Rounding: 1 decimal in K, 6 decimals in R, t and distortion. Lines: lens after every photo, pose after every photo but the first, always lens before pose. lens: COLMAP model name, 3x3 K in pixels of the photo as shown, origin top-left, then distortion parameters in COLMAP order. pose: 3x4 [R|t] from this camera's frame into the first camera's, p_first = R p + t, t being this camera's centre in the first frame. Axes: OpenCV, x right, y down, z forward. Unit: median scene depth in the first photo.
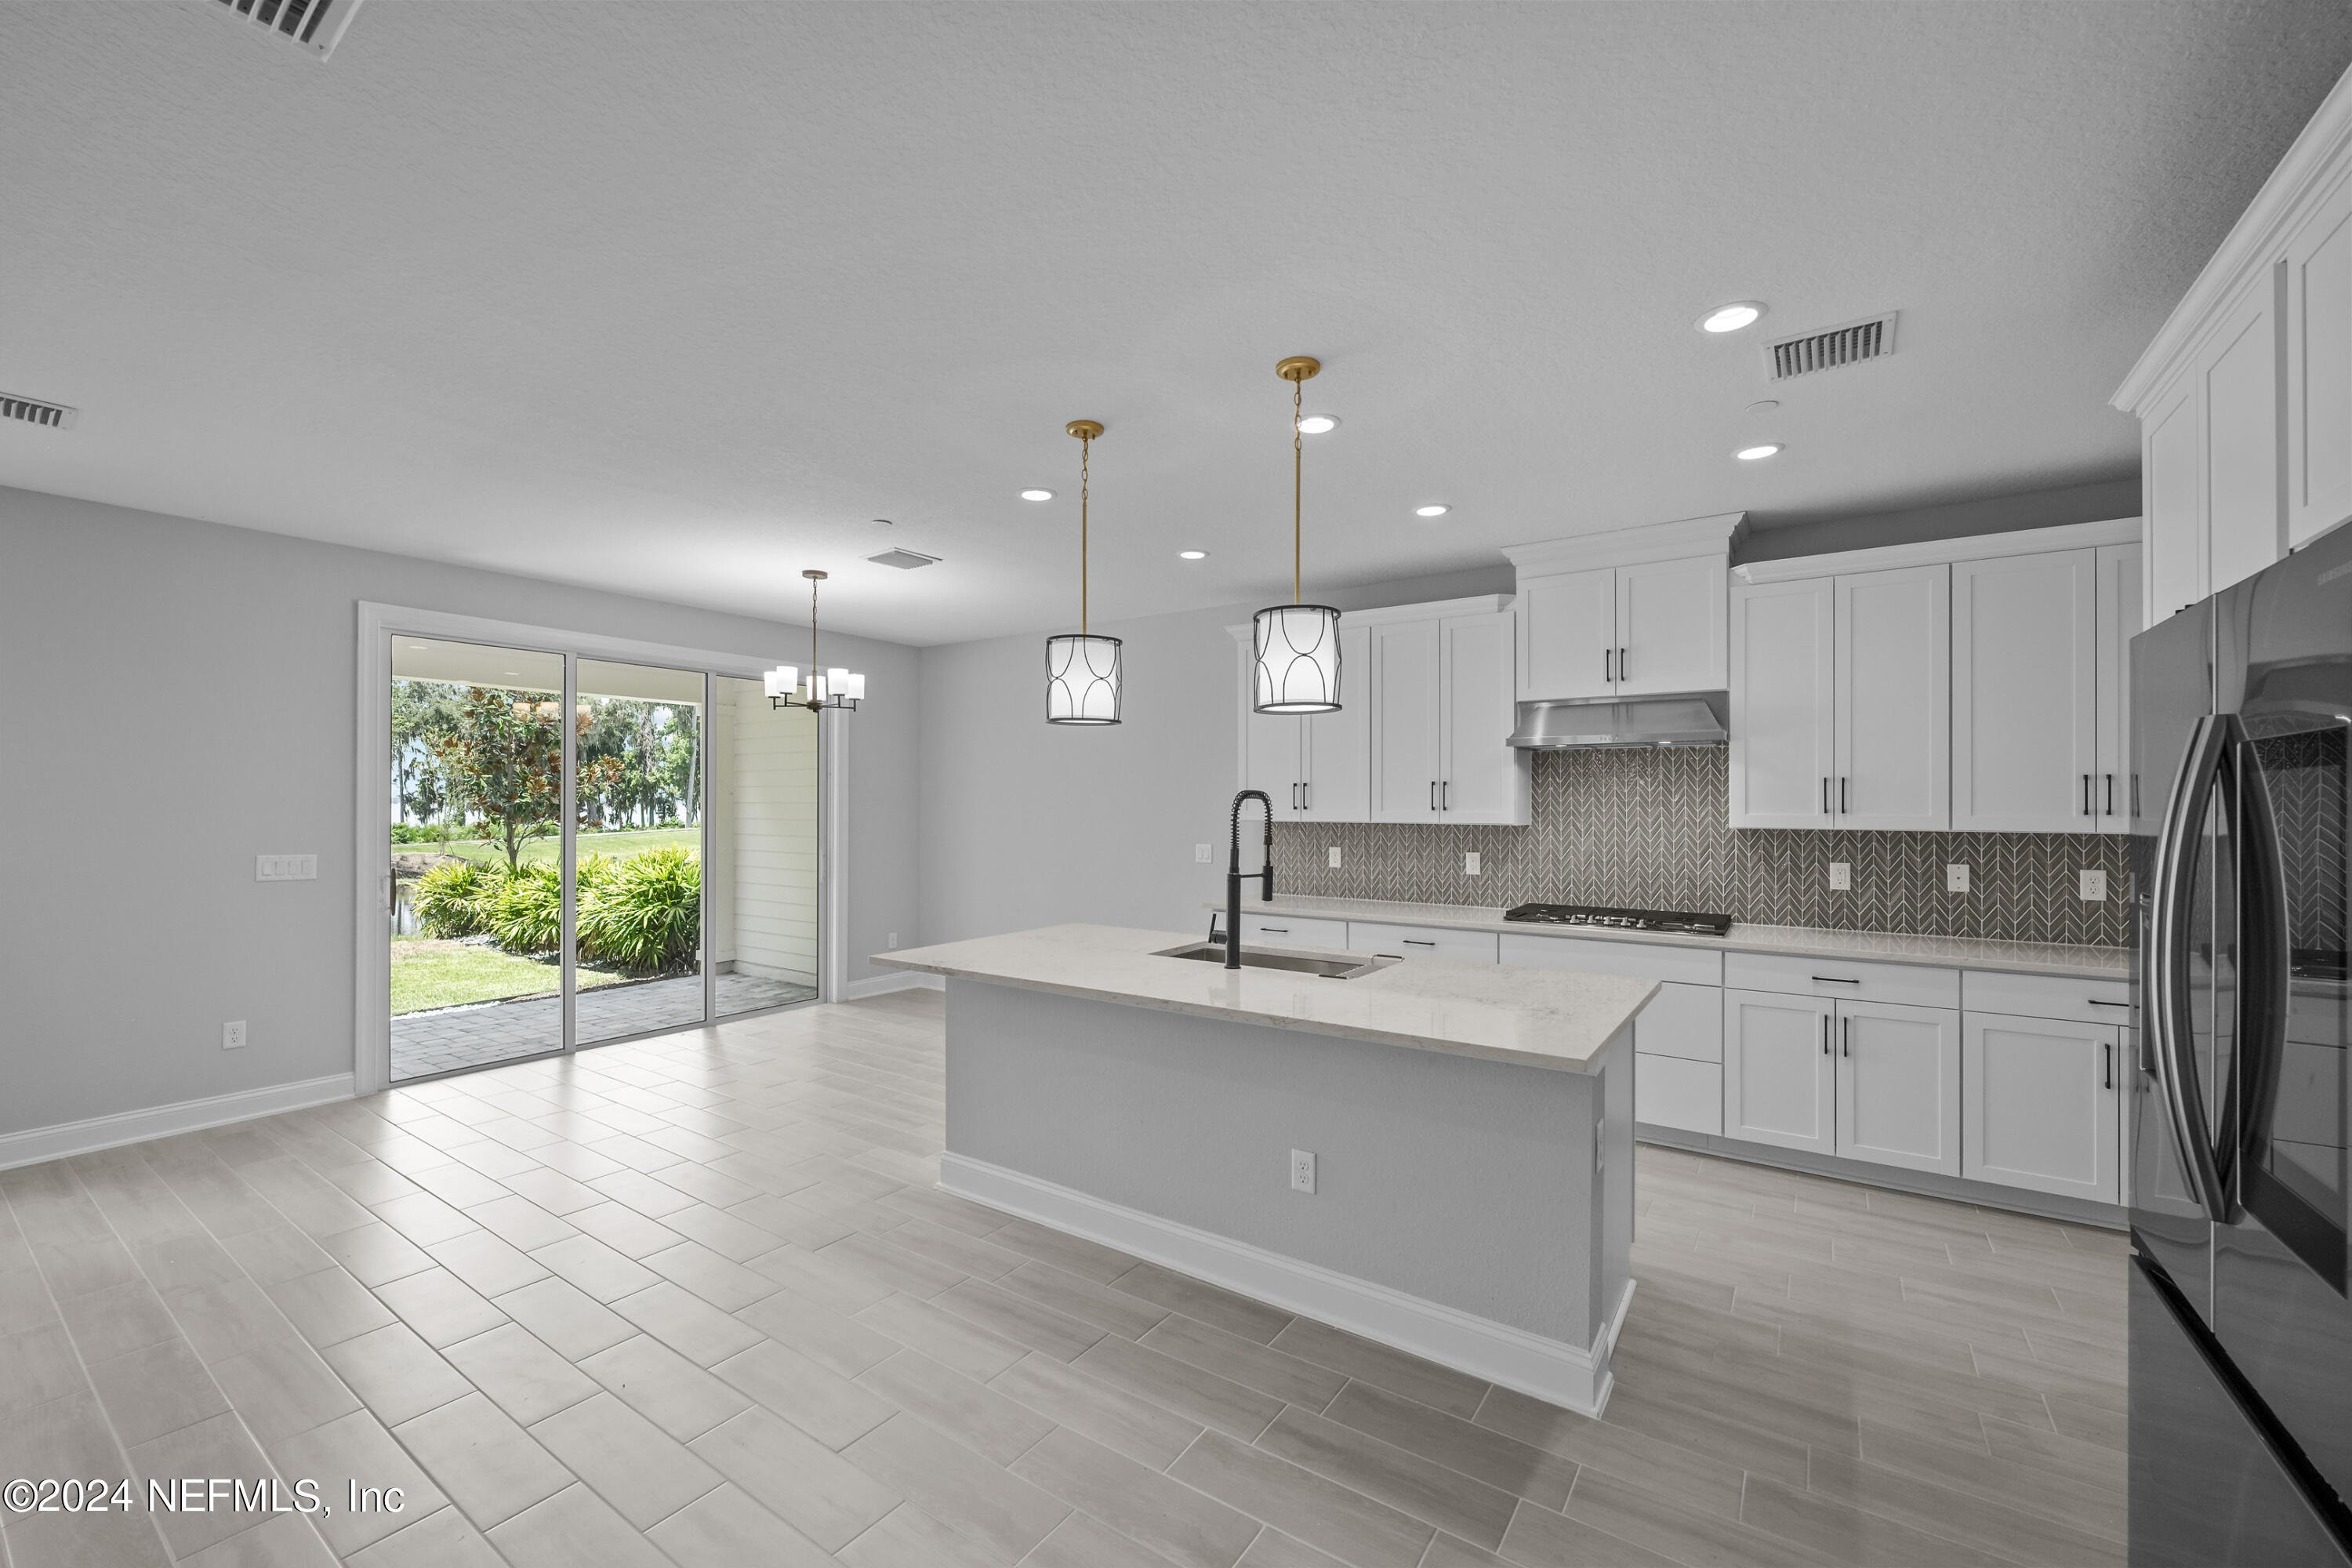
lens RADIAL K [[932.2, 0, 1178.4], [0, 932.2, 796.4], [0, 0, 1]] dist [-0.020285, 0.000123]
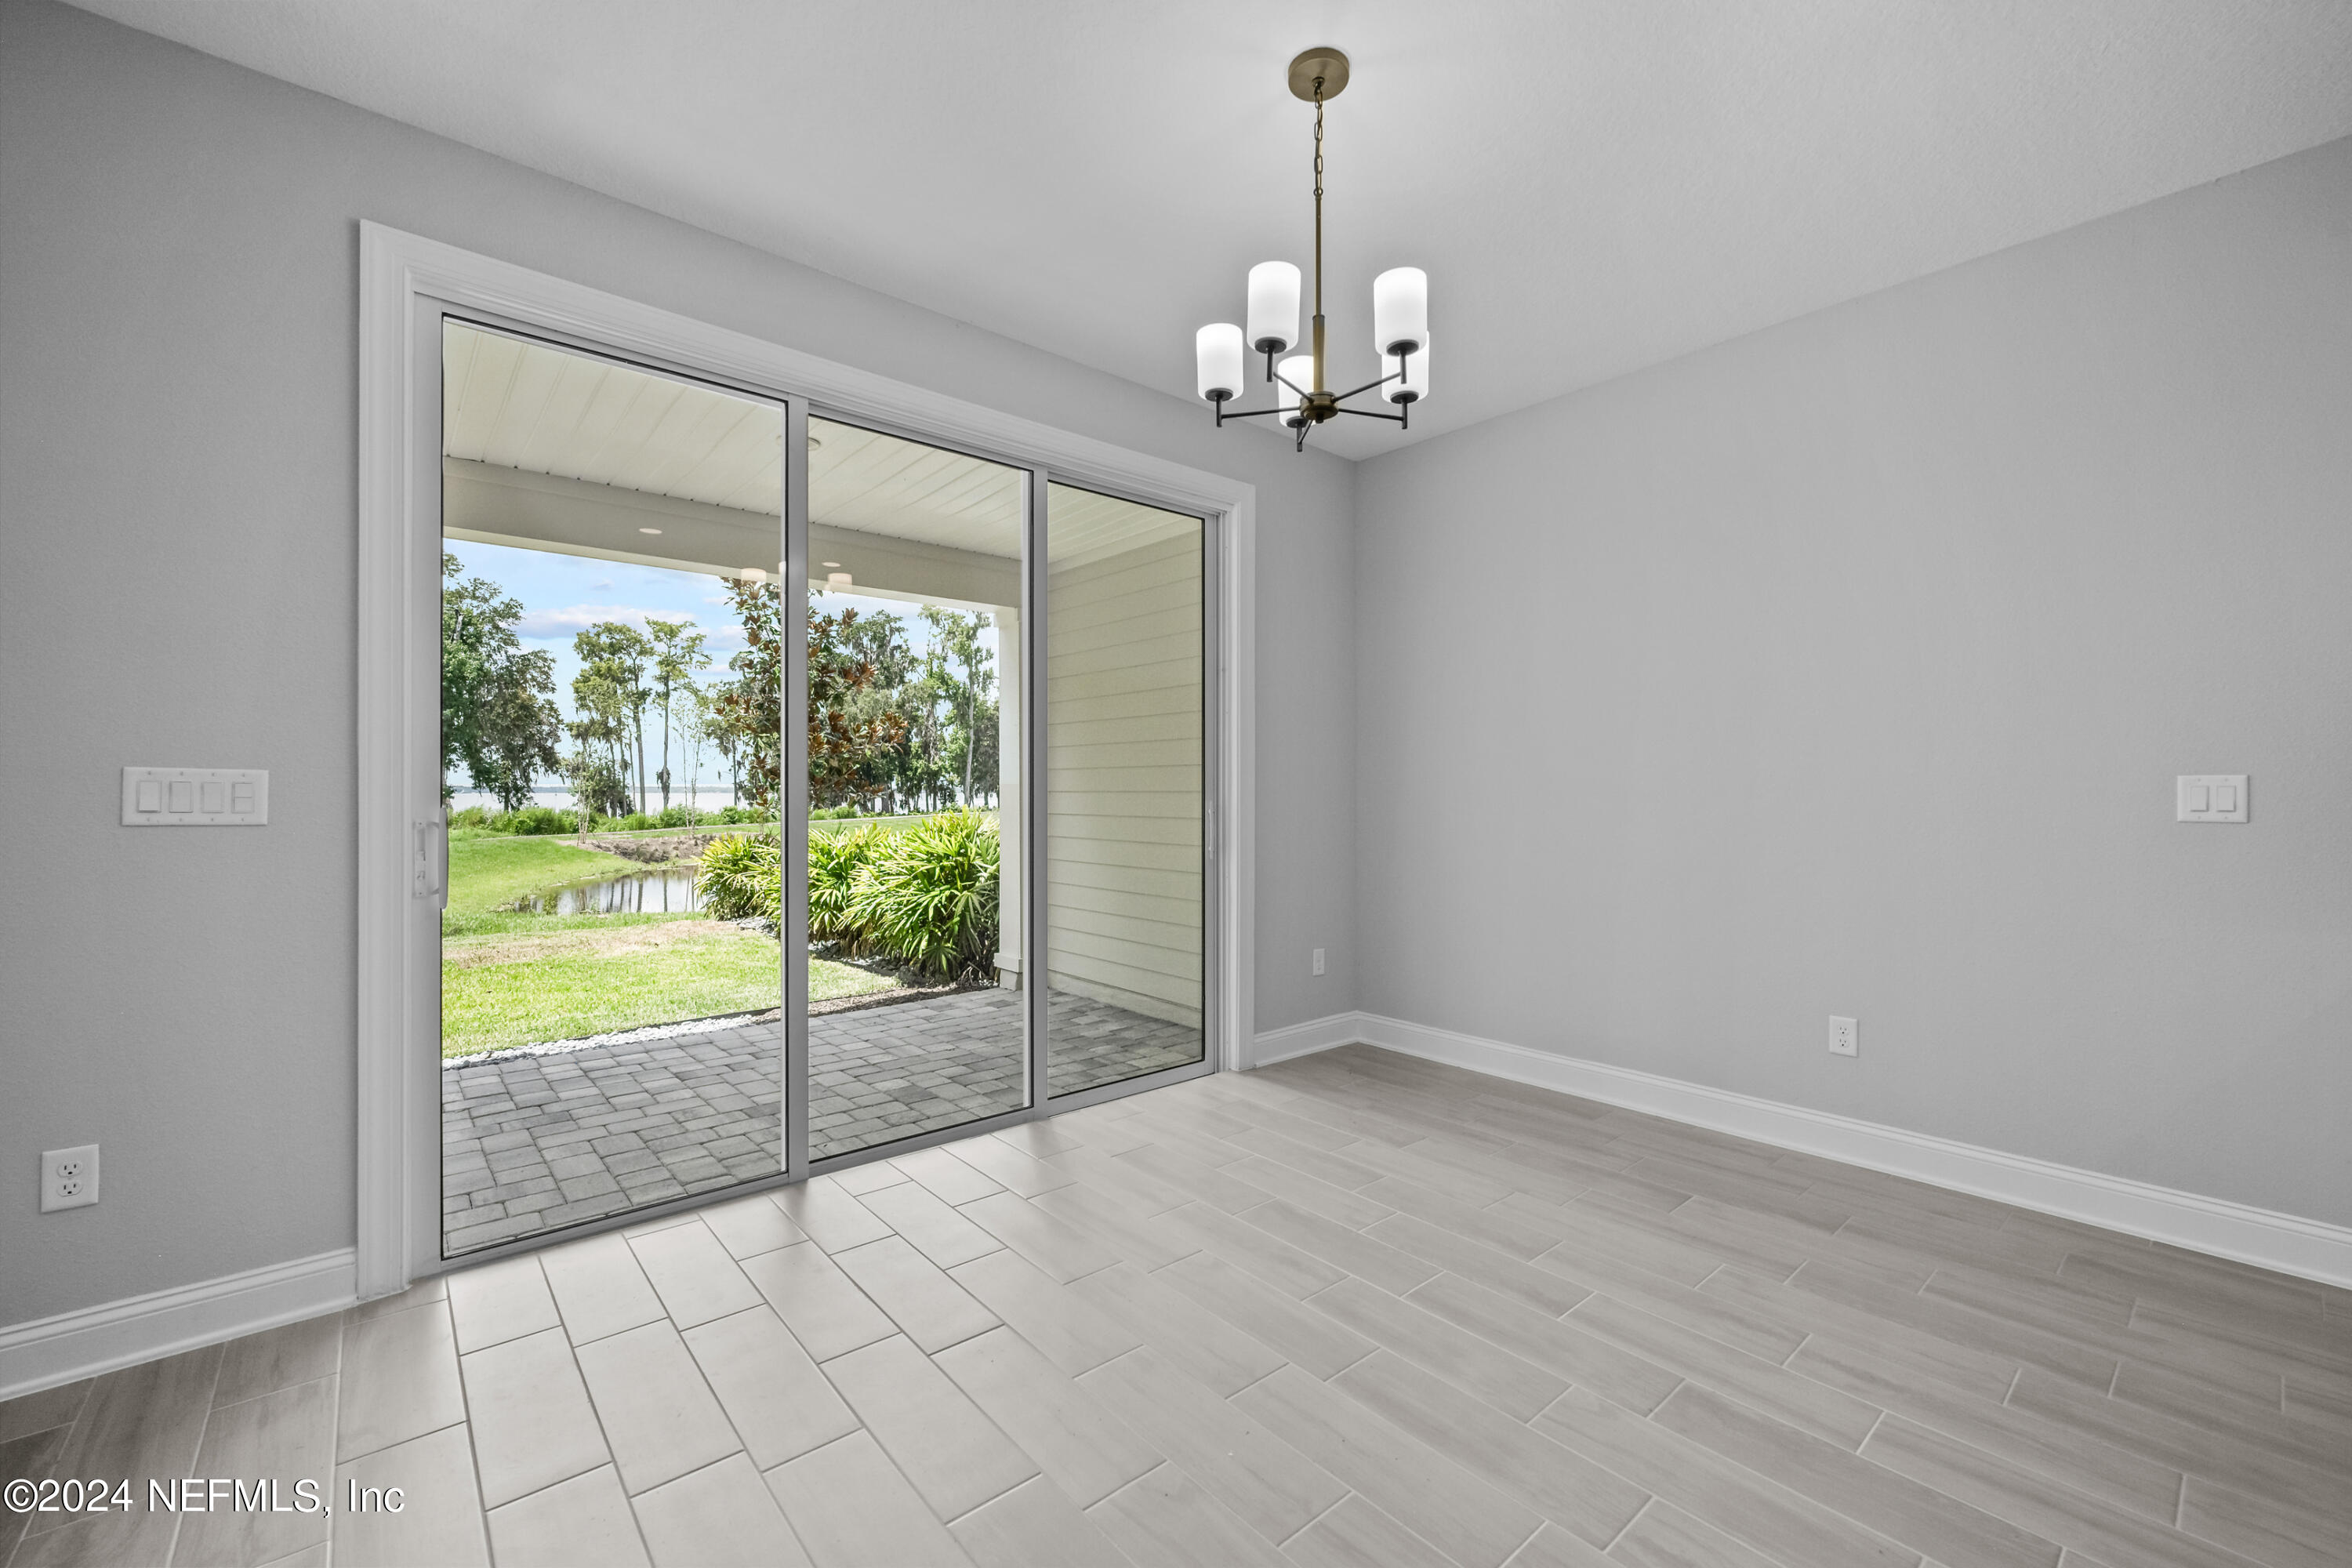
lens RADIAL K [[941.0, 0, 1176.0], [0, 941.0, 784.0], [0, 0, 1]] dist [-0.000098, -0.000179]
pose [[0.964817, -0.002790, -0.262906, -0.176916], [0.002808, 0.999996, -0.000308, 0.032604], [0.262906, -0.000441, 0.964821, 0.305442]]
